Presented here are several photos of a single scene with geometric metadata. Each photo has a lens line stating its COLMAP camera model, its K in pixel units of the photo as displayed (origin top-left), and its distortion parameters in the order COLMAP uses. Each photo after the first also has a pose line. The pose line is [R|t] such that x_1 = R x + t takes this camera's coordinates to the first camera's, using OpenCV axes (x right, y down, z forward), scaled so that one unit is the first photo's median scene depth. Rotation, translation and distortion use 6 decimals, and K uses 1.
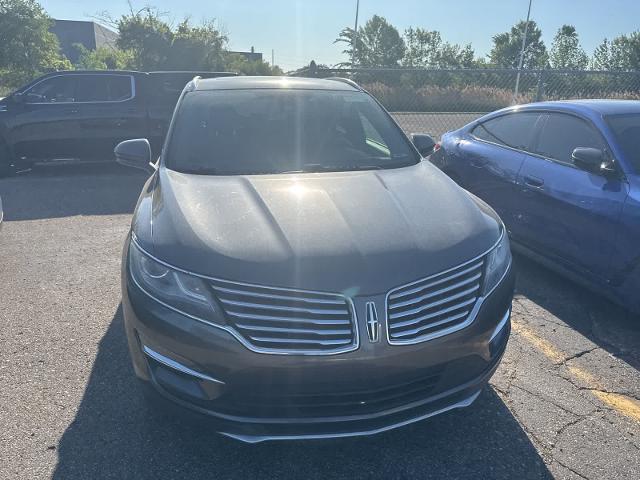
lens RADIAL K [[456.8, 0, 320.5], [0, 456.8, 240.9], [0, 0, 1]] dist [0.004319, -0.006300]
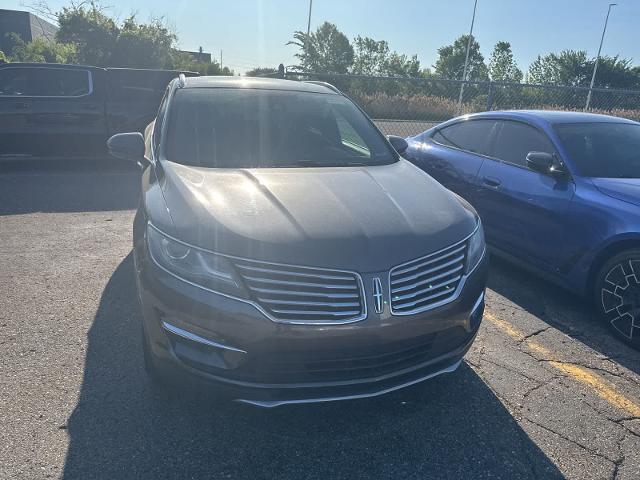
lens RADIAL K [[456.9, 0, 322.0], [0, 456.9, 240.7], [0, 0, 1]] dist [0.006300, -0.007852]
pose [[0.993516, 0.000850, 0.113689, -0.026725], [0.000191, 0.999958, -0.009145, 0.008908], [-0.113692, 0.009108, 0.993474, -0.020318]]
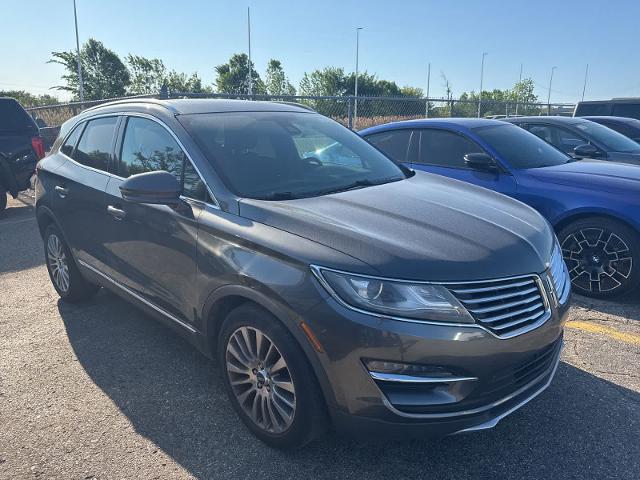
lens RADIAL K [[456.8, 0, 320.5], [0, 456.8, 240.9], [0, 0, 1]] dist [0.004319, -0.006300]
pose [[0.843090, -0.156551, 0.514481, -0.175635], [0.184103, 0.982903, -0.002608, -0.011458], [-0.505277, 0.096916, 0.857498, 0.041855]]
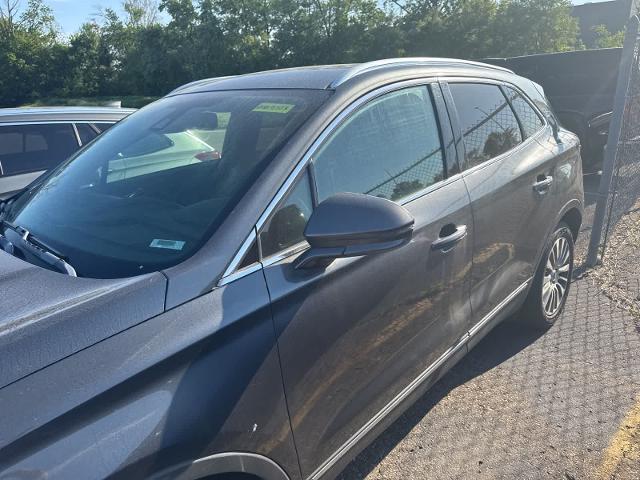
lens RADIAL K [[444.3, 0, 329.5], [0, 444.3, 241.0], [0, 0, 1]] dist [0.004231, -0.002918]
pose [[0.538464, 0.241509, -0.807298, 0.177639], [-0.210392, 0.966238, 0.148727, -0.086160], [0.815960, 0.089765, 0.571096, 0.264478]]
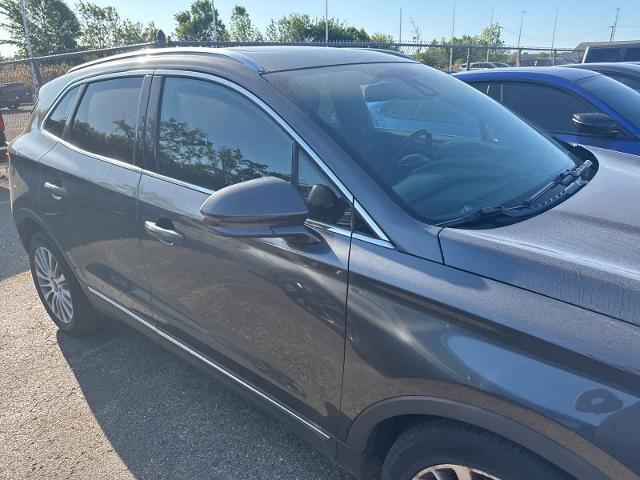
lens RADIAL K [[457.6, 0, 318.9], [0, 457.6, 237.9], [0, 0, 1]] dist [0.001342, -0.003553]
pose [[0.801913, -0.238194, 0.547904, -0.183446], [0.220055, 0.970371, 0.099784, -0.058392], [-0.555438, 0.040551, 0.830569, 0.172249]]
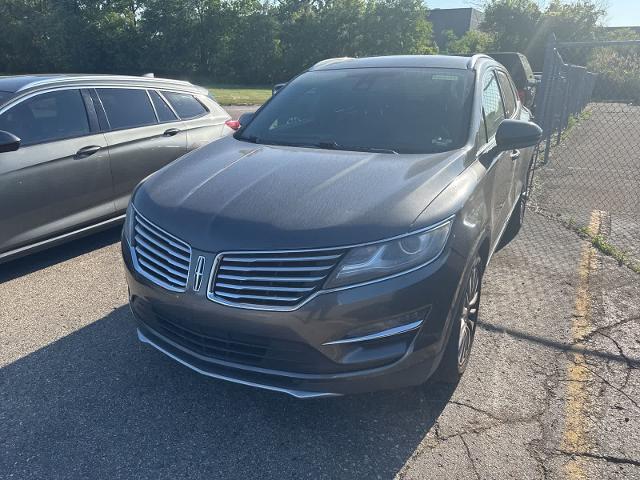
lens RADIAL K [[444.4, 0, 315.2], [0, 444.4, 240.9], [0, 0, 1]] dist [0.001482, -0.004116]
pose [[0.733775, 0.231556, -0.638715, 0.175160], [-0.204629, 0.971795, 0.117225, -0.015906], [0.647844, 0.044683, 0.760462, 0.058621]]
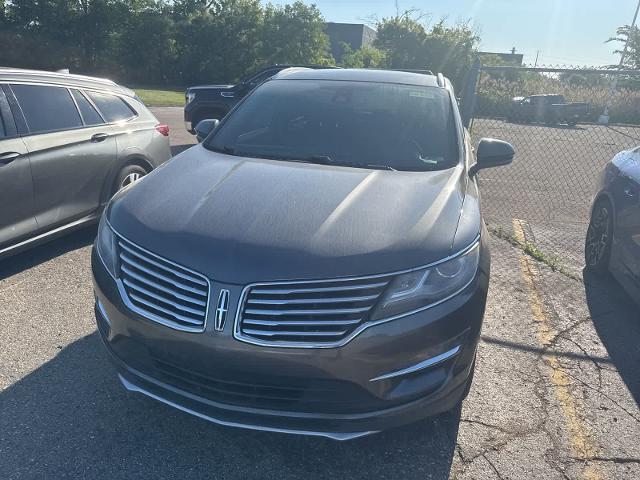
lens RADIAL K [[445.9, 0, 317.8], [0, 445.9, 240.2], [0, 0, 1]] dist [0.001321, -0.002885]
pose [[0.865495, 0.202313, -0.458244, 0.120872], [-0.199455, 0.978350, 0.055224, -0.011025], [0.459496, 0.043603, 0.887109, 0.040468]]
